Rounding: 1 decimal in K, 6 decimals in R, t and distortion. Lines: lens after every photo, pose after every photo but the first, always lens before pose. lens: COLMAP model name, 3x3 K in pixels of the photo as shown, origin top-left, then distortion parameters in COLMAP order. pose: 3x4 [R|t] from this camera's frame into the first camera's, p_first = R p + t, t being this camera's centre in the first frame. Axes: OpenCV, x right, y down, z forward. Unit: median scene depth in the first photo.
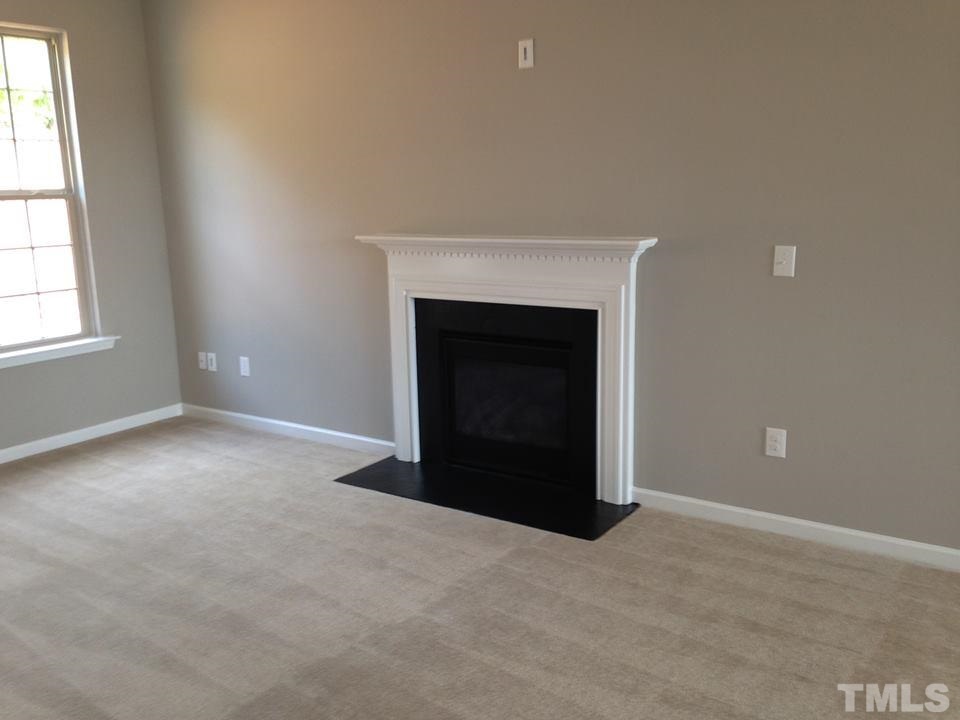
lens RADIAL K [[862.7, 0, 490.3], [0, 862.7, 362.5], [0, 0, 1]] dist [0.211267, -0.285256]
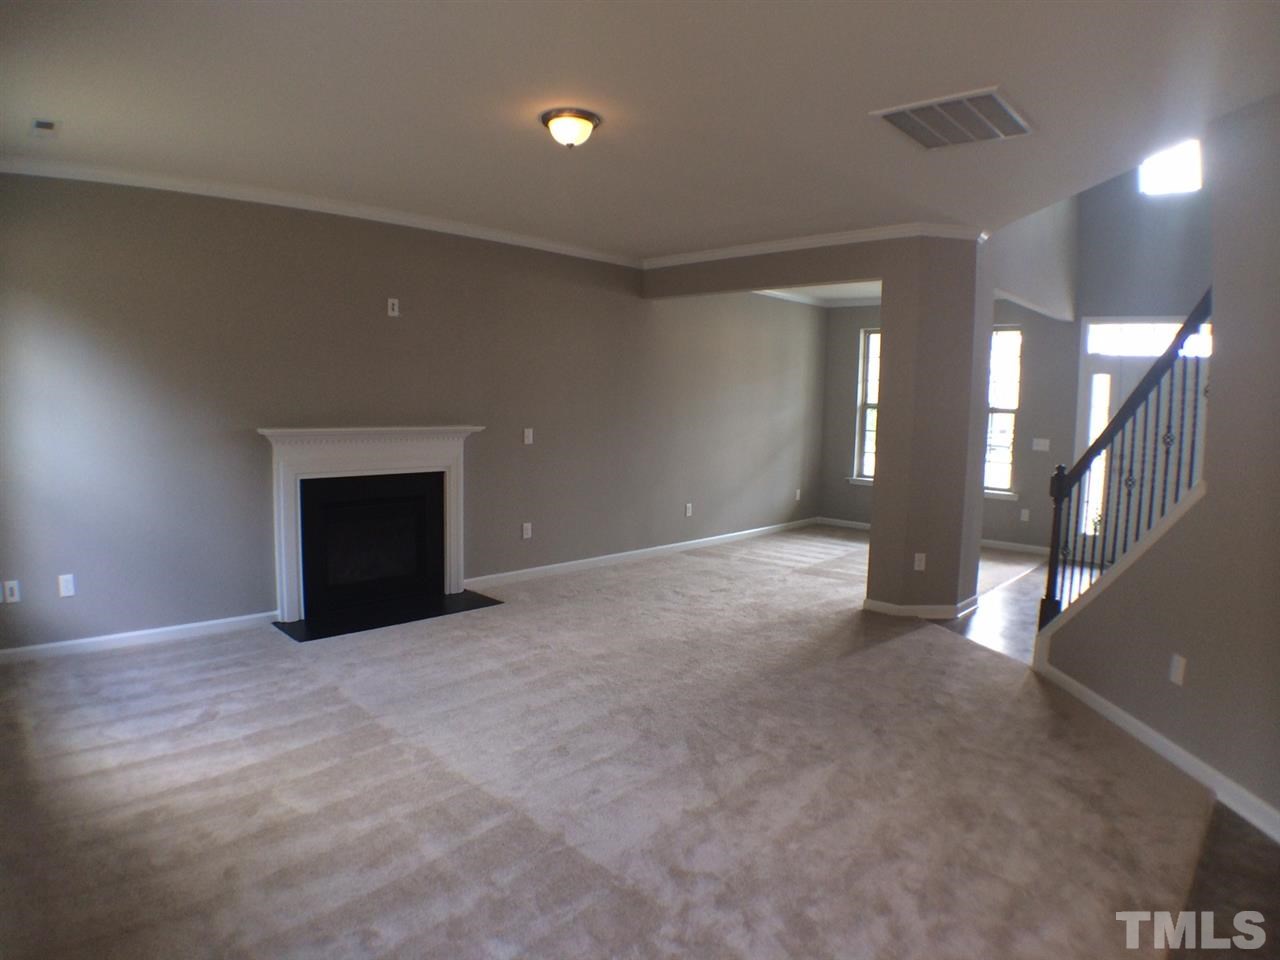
lens RADIAL K [[763.9, 0, 635.9], [0, 763.9, 472.7], [0, 0, 1]] dist [-0.167998, 0.023781]
pose [[0.181136, -0.068621, 0.981061, -1.109079], [0.165150, 0.985519, 0.038440, -0.051678], [-0.969492, 0.155060, 0.189846, 0.389688]]
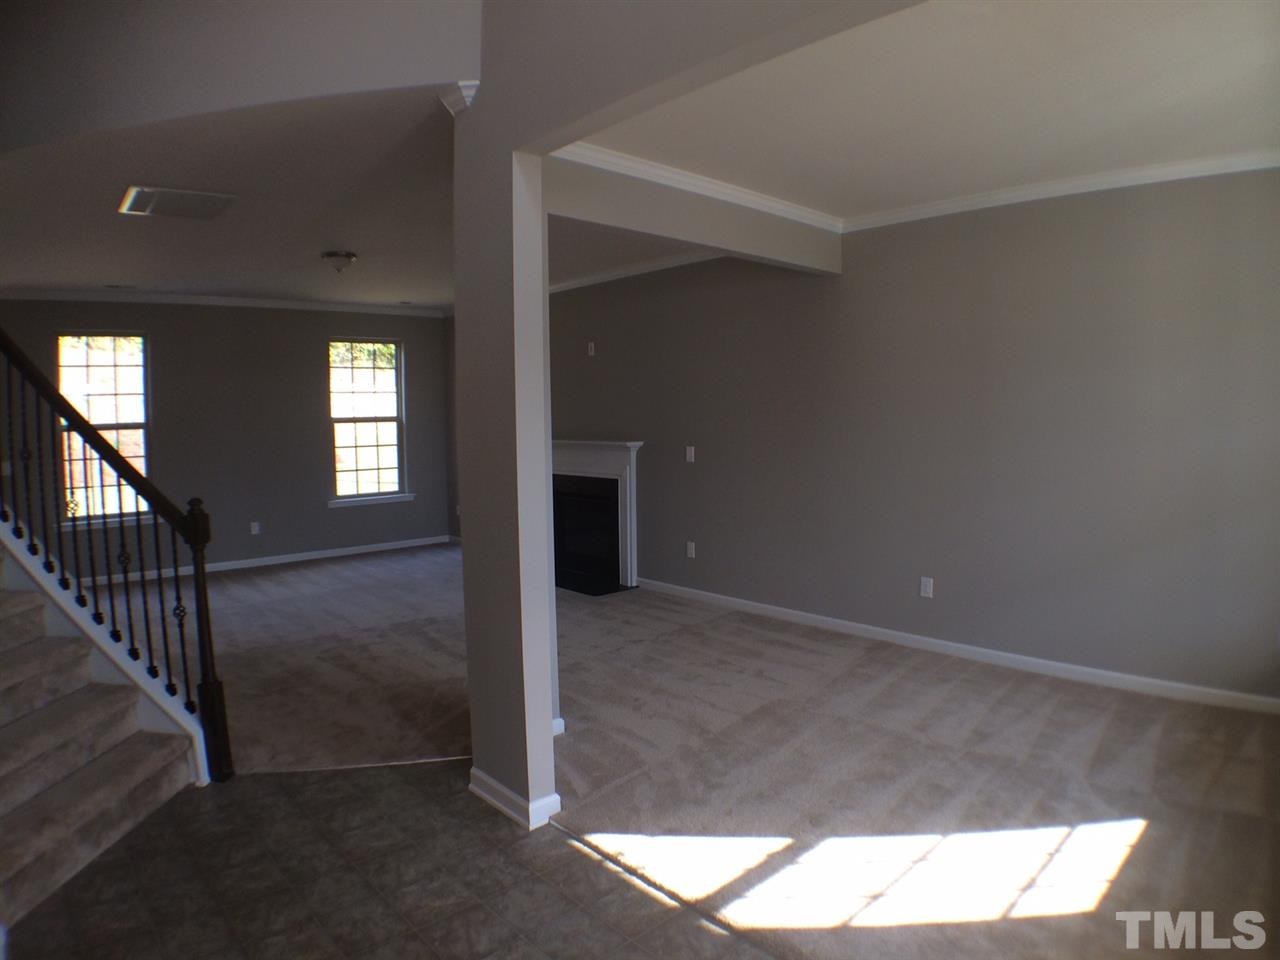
lens RADIAL K [[763.9, 0, 635.9], [0, 763.9, 472.7], [0, 0, 1]] dist [-0.167998, 0.023781]
pose [[0.972310, 0.024795, -0.232374, 0.516014], [-0.051380, 0.992706, -0.109060, 0.097878], [0.227975, 0.117980, 0.966493, -0.554265]]
